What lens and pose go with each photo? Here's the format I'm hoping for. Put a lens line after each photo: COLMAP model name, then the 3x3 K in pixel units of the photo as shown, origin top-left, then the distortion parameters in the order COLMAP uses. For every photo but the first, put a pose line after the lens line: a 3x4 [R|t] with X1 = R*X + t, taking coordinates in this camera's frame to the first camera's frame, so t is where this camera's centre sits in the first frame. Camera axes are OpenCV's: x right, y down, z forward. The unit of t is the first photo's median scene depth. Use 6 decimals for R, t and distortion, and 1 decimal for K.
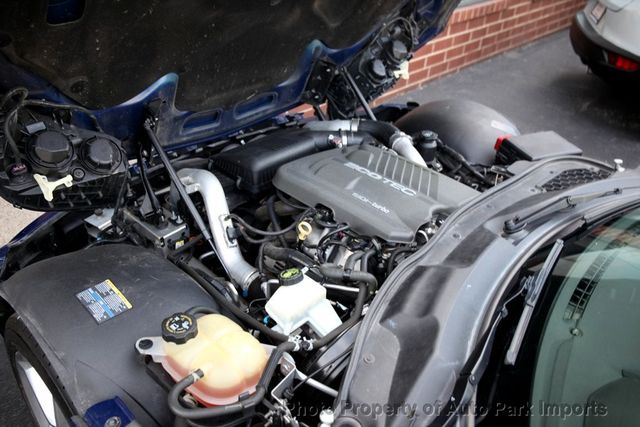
lens RADIAL K [[571.2, 0, 319.6], [0, 571.2, 215.1], [0, 0, 1]] dist [-0.009781, -0.002602]
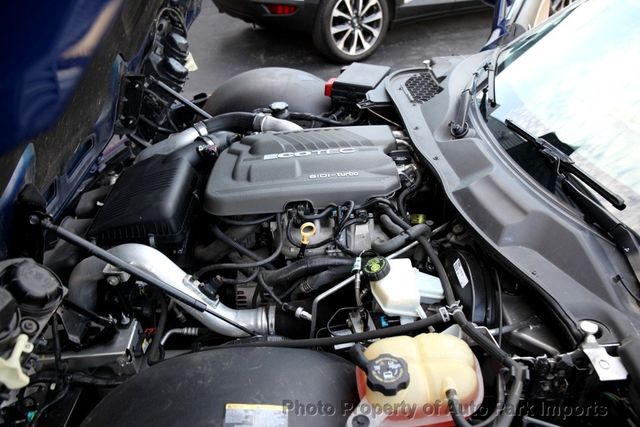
lens RADIAL K [[555.1, 0, 319.5], [0, 555.1, 211.6], [0, 0, 1]] dist [-0.020764, 0.000249]
pose [[0.682800, -0.469281, 0.559963, -0.411661], [0.468225, 0.869425, 0.157690, -0.109912], [-0.560847, 0.154518, 0.813373, 0.243520]]
